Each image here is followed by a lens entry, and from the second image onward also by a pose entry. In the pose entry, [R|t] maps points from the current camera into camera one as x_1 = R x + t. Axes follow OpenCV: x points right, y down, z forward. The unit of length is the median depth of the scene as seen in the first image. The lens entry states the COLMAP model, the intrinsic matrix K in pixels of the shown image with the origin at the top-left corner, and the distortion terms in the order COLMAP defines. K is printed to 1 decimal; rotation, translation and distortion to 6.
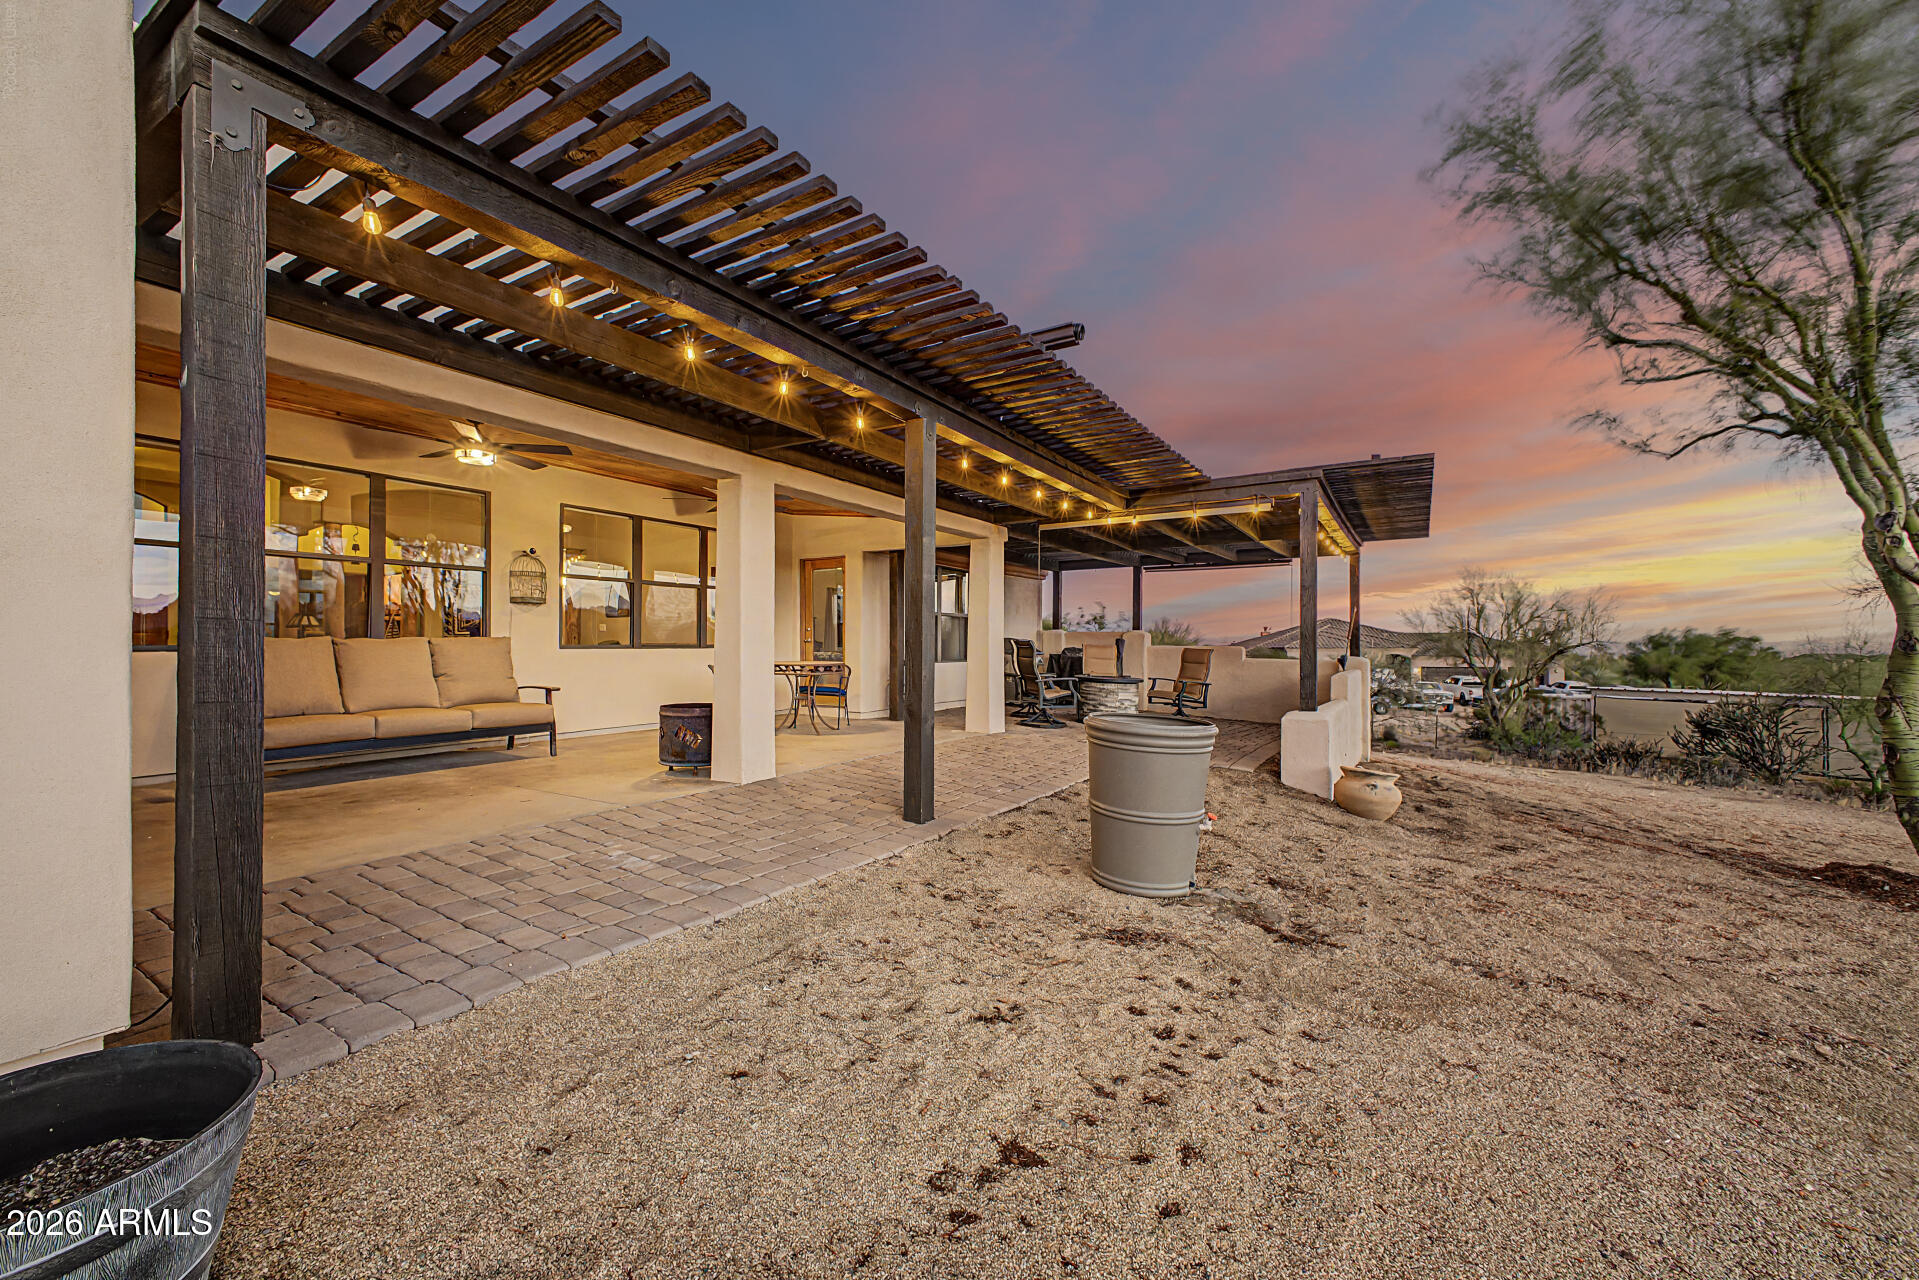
lens RADIAL K [[761.3, 0, 953.3], [0, 761.3, 646.0], [0, 0, 1]] dist [0.008560, -0.000185]
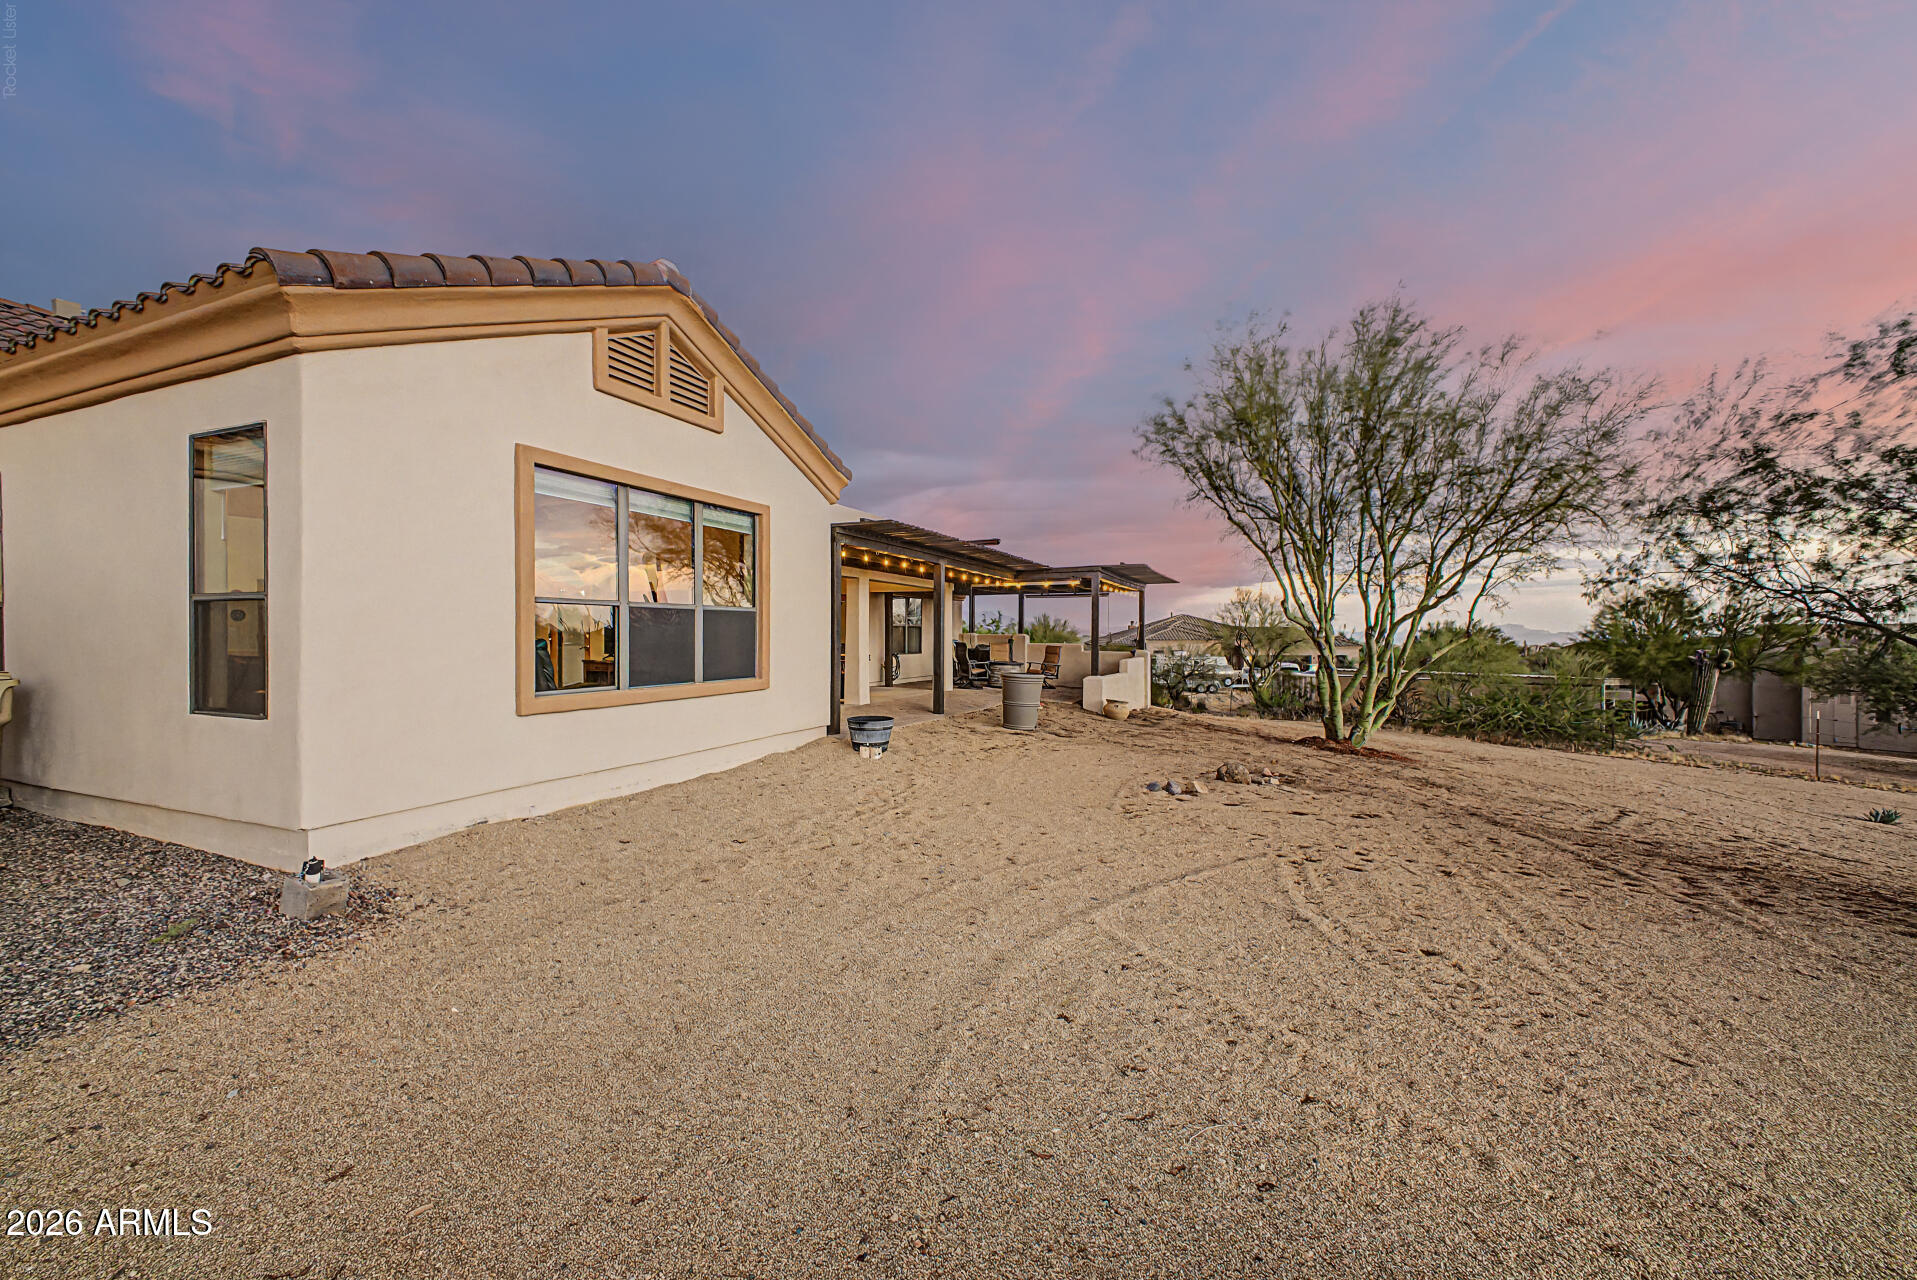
lens RADIAL K [[760.5, 0, 960.6], [0, 760.5, 636.8], [0, 0, 1]] dist [0.008560, -0.000185]
pose [[0.988604, -0.000013, 0.150542, -0.183499], [-0.000491, 0.999994, 0.003313, -0.025652], [-0.150541, -0.003349, 0.988598, -0.818742]]
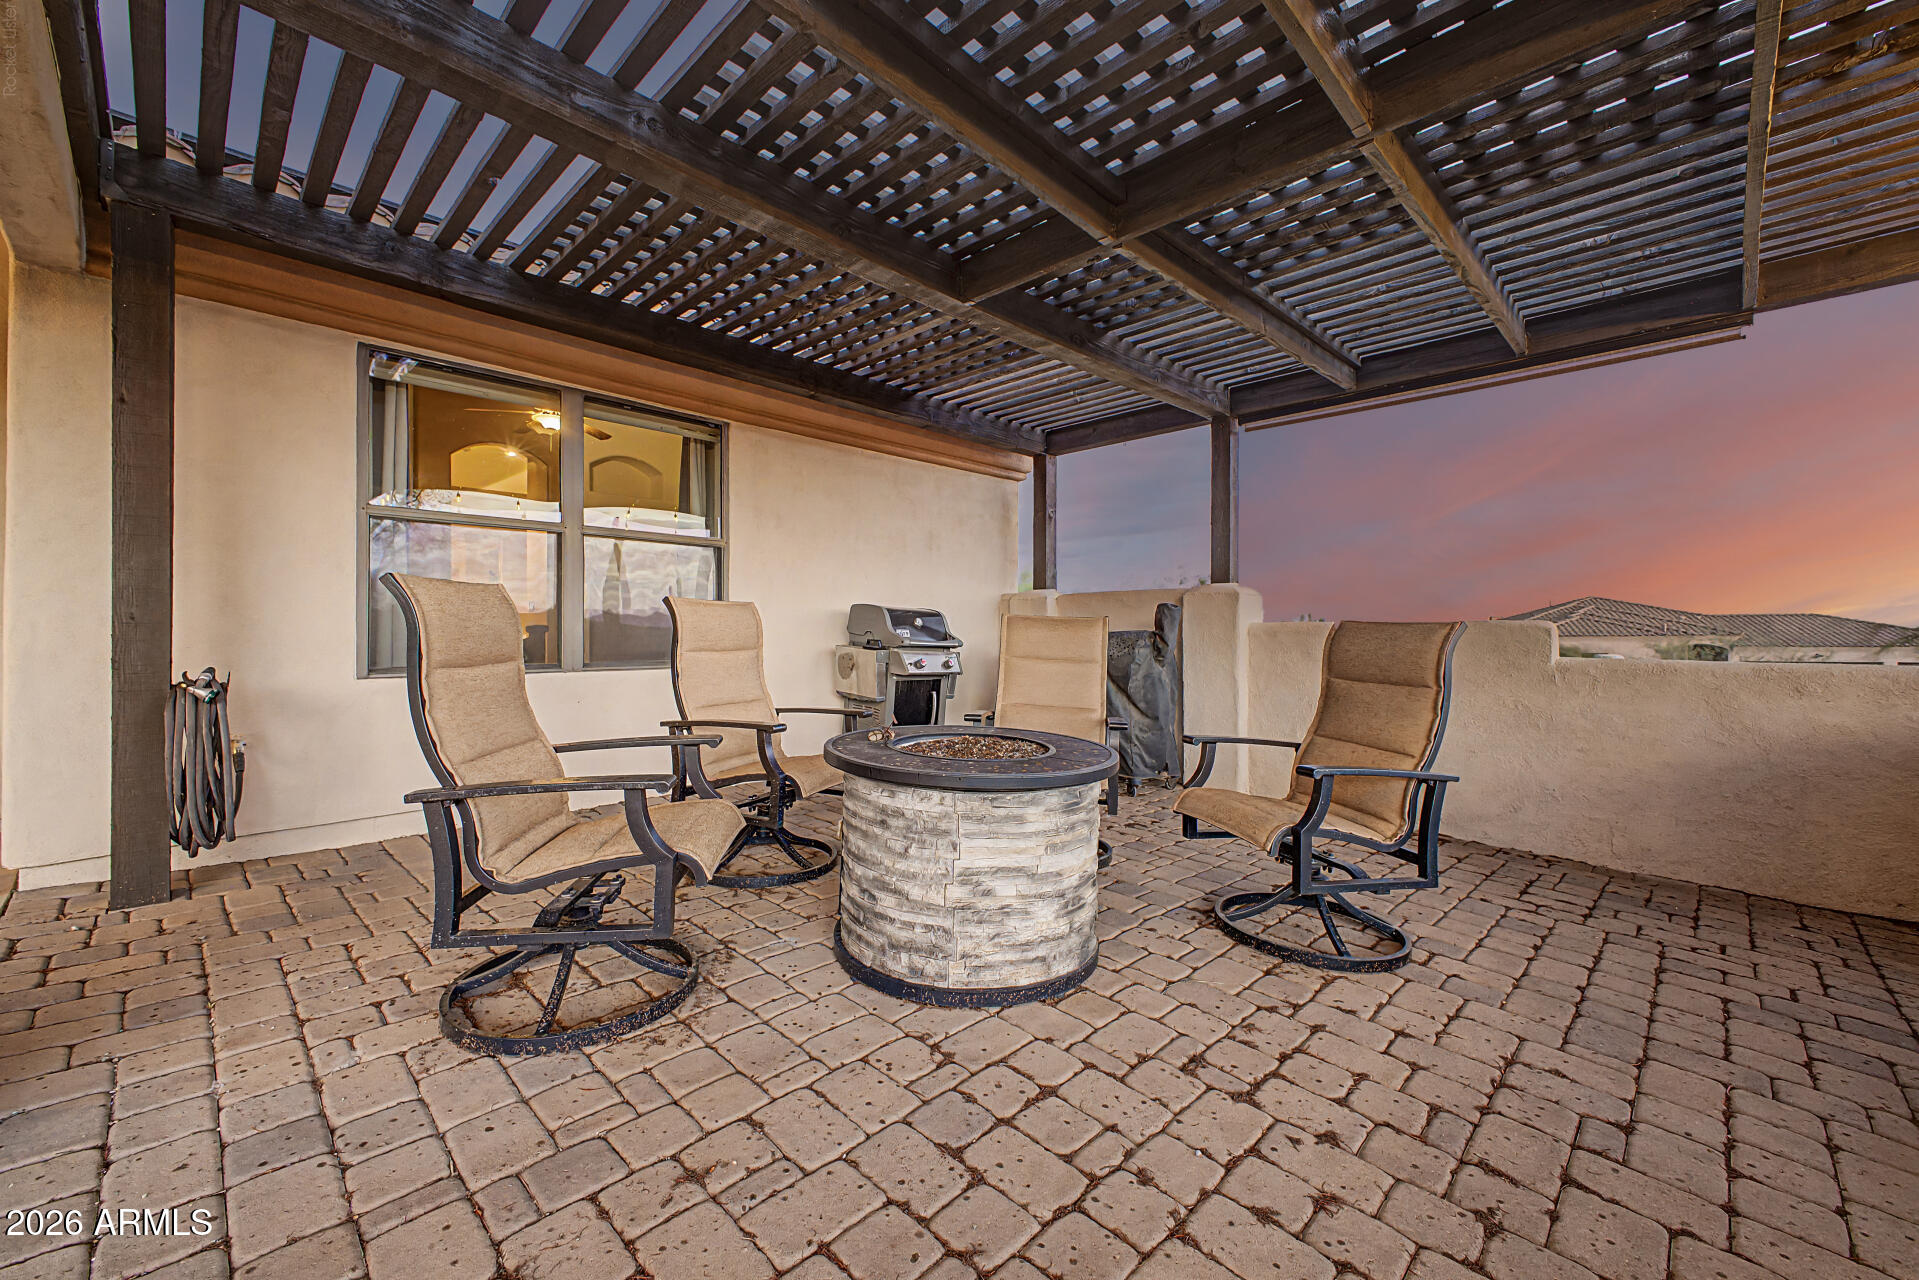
lens RADIAL K [[761.3, 0, 955.3], [0, 761.3, 638.3], [0, 0, 1]] dist [0.008560, -0.000185]
pose [[0.975734, -0.005175, -0.218898, 0.157024], [0.005274, 0.999986, -0.000135, 0.004837], [0.218896, -0.001023, 0.975748, 0.482571]]
